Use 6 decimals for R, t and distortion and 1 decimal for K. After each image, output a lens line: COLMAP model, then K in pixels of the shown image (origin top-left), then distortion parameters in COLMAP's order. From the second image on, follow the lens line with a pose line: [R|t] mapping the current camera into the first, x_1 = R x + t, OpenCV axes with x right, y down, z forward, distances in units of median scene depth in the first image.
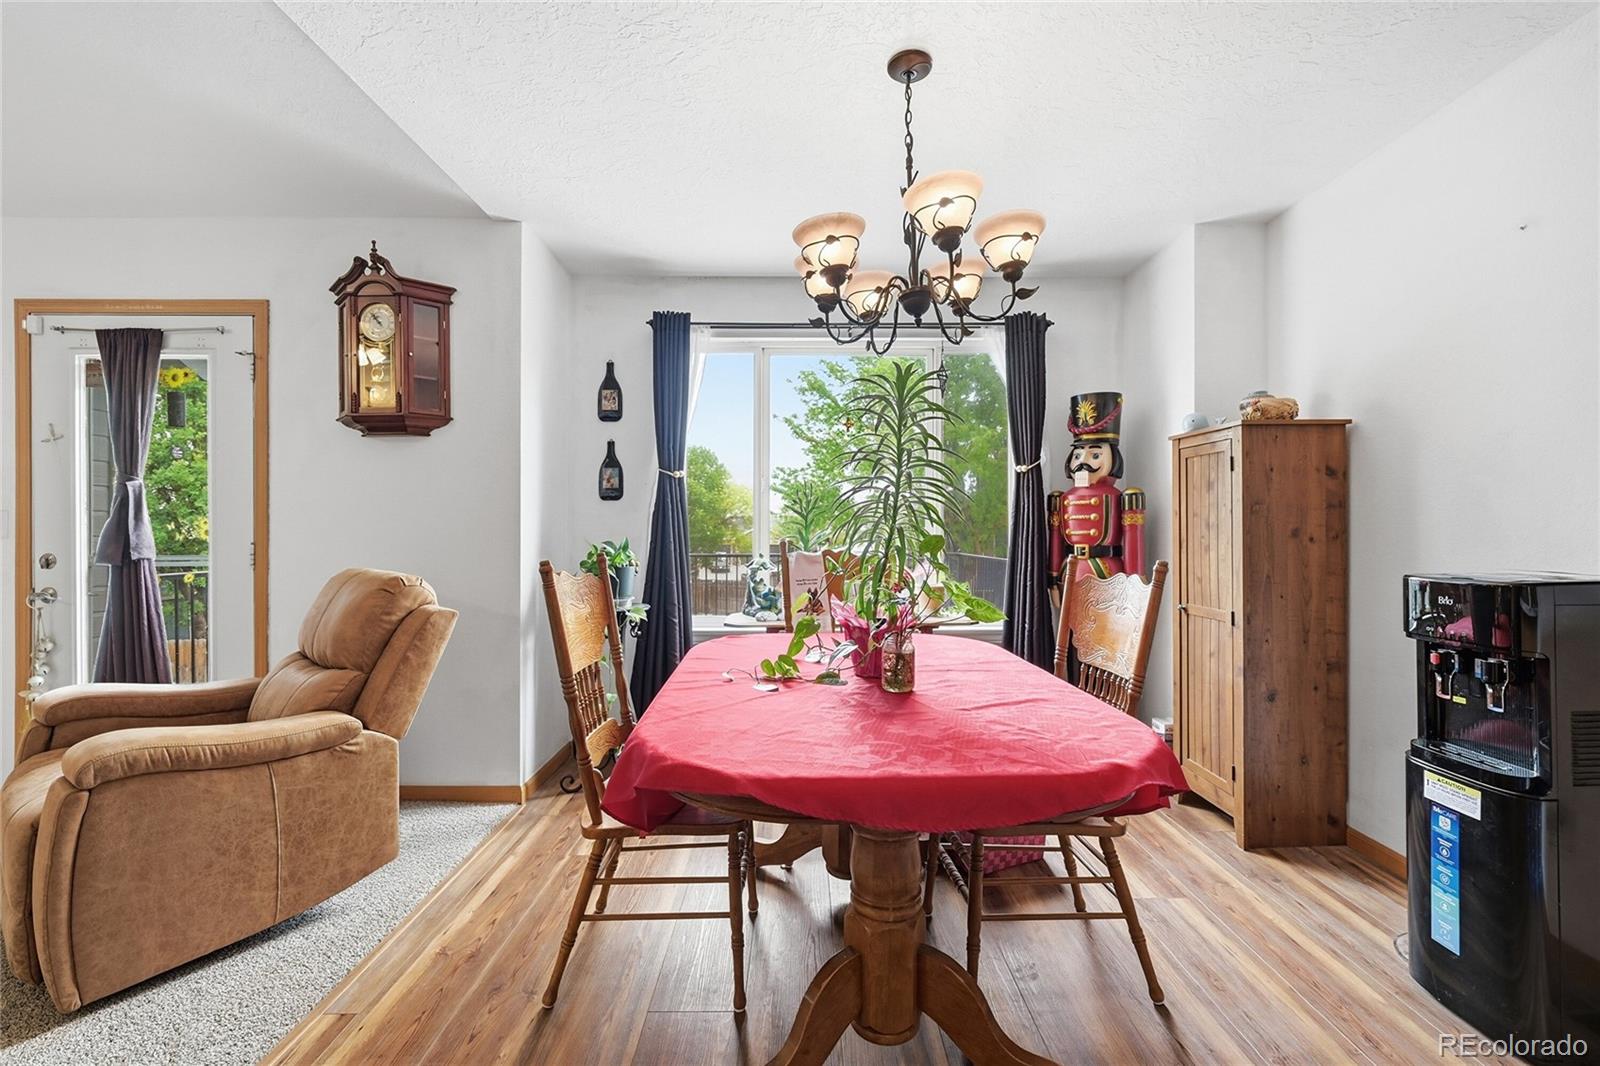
lens RADIAL K [[689.7, 0, 803.4], [0, 689.7, 524.7], [0, 0, 1]] dist [0.001601, 0.000002]
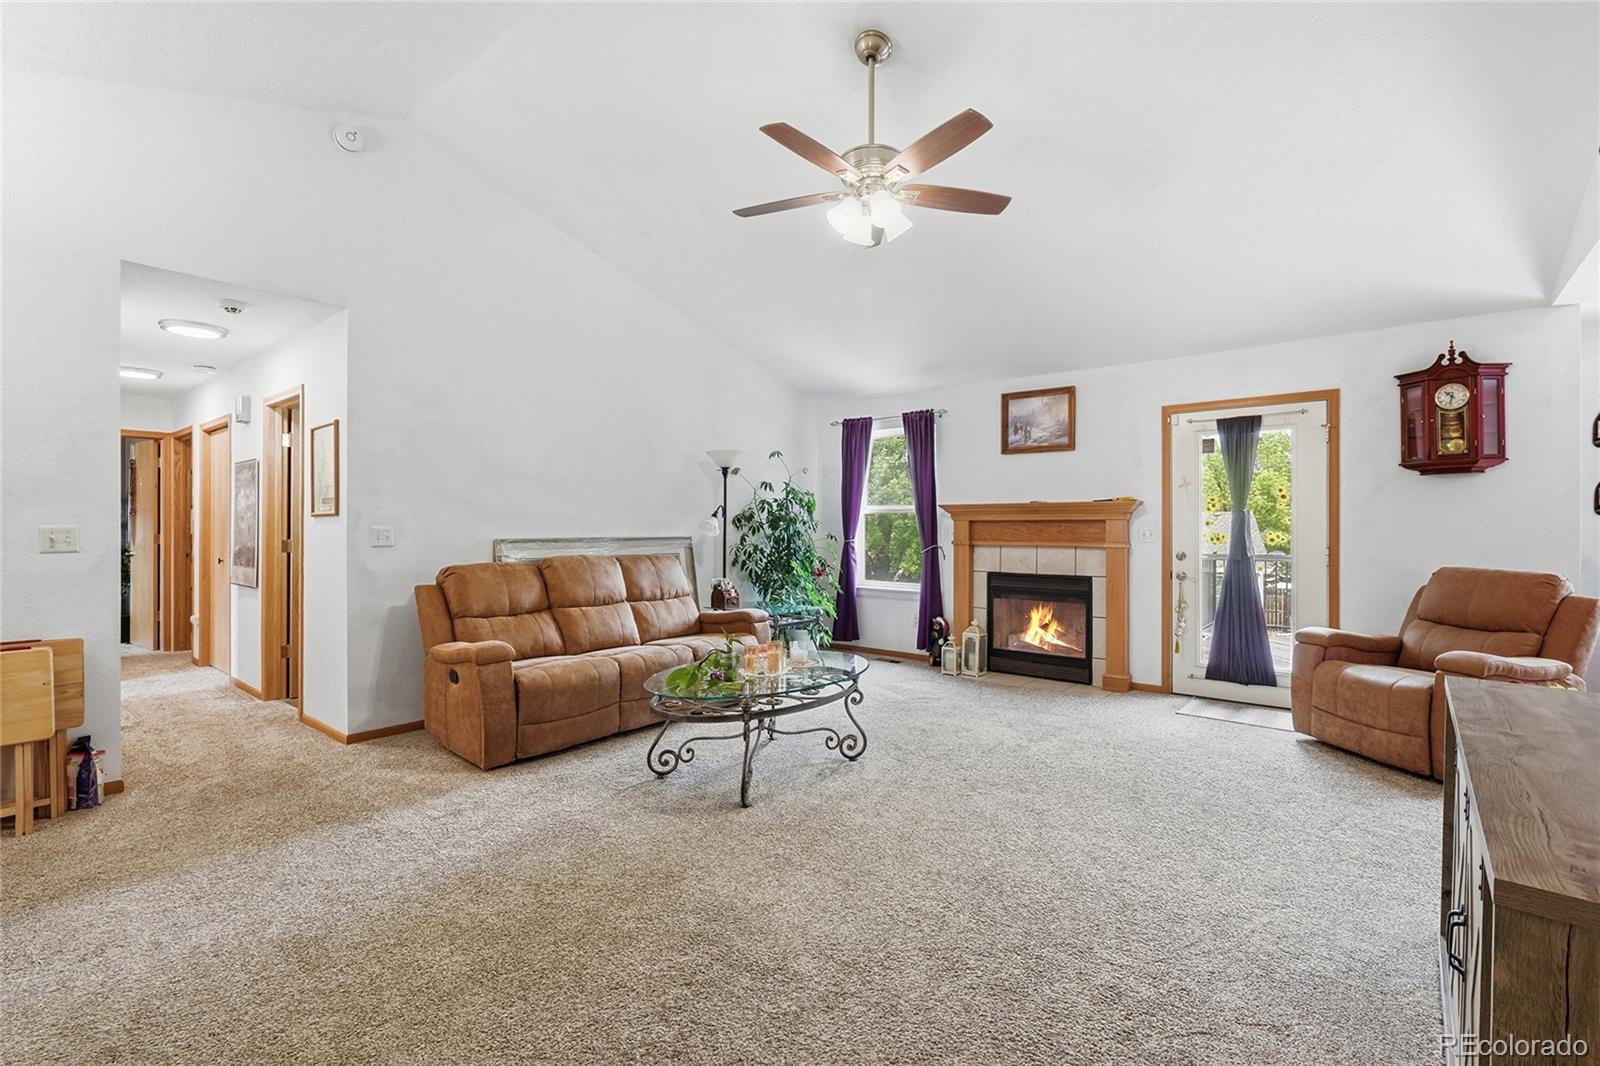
lens RADIAL K [[704.9, 0, 813.5], [0, 704.9, 527.3], [0, 0, 1]] dist [-0.002653, -0.000253]
pose [[0.769104, 0.000754, -0.639123, -0.673898], [0.002217, 0.999990, 0.003847, -0.028058], [0.639120, -0.004375, 0.769095, -0.941435]]
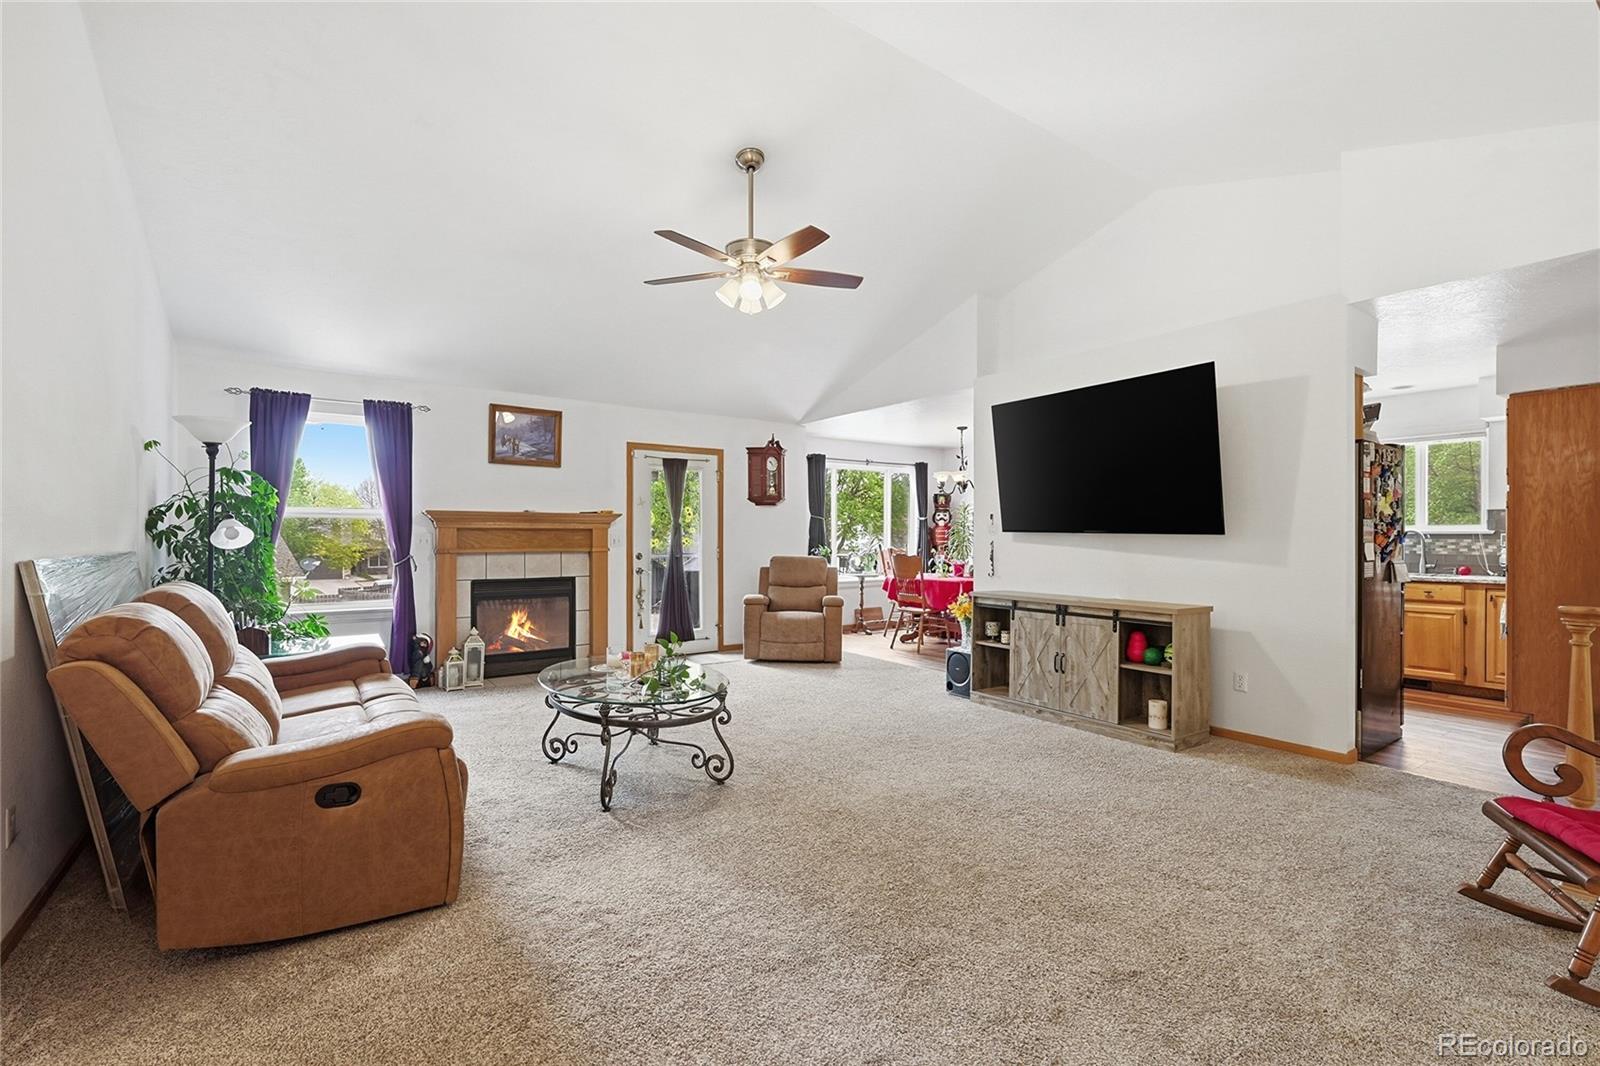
lens RADIAL K [[699.9, 0, 800.0], [0, 699.9, 533.0], [0, 0, 1]] dist [-0.001734, -0.000488]
pose [[0.827308, 0.001973, 0.561745, -1.961228], [-0.002298, 0.999997, -0.000128, -0.026117], [-0.561744, -0.001185, 0.827310, -1.239246]]
